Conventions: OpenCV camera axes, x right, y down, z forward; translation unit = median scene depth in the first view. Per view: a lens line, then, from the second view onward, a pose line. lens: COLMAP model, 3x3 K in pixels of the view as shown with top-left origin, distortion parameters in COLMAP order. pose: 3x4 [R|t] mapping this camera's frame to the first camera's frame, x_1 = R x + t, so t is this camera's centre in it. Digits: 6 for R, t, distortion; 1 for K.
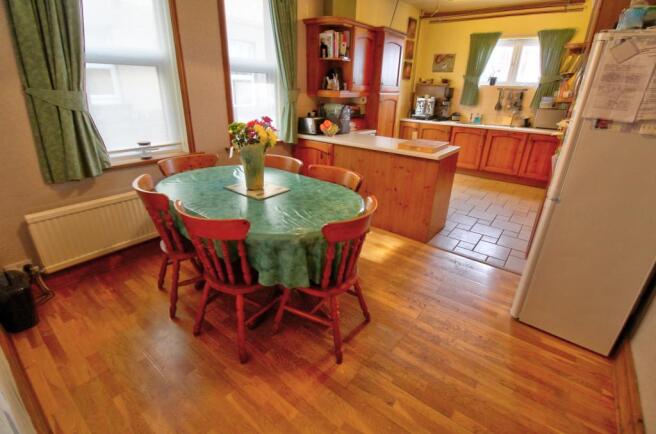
lens RADIAL K [[310.6, 0, 327.7], [0, 310.6, 215.5], [0, 0, 1]] dist [-0.013963, -0.002322]
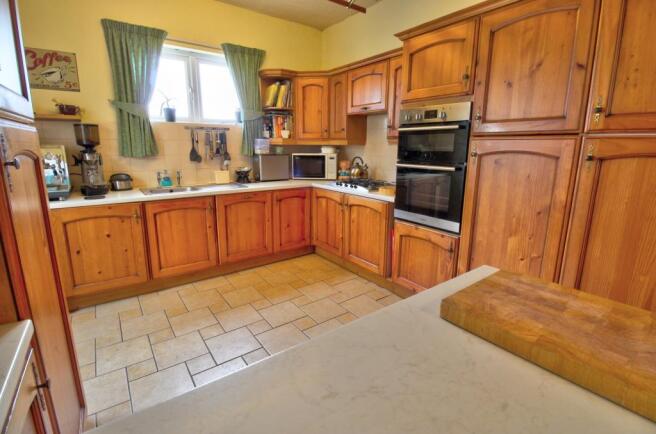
lens RADIAL K [[310.6, 0, 332.3], [0, 310.6, 212.0], [0, 0, 1]] dist [-0.013963, -0.002322]
pose [[0.273046, -0.217907, 0.936997, 0.043860], [0.369417, 0.923081, 0.107021, -0.222544], [-0.888244, 0.316921, 0.332542, 0.607837]]
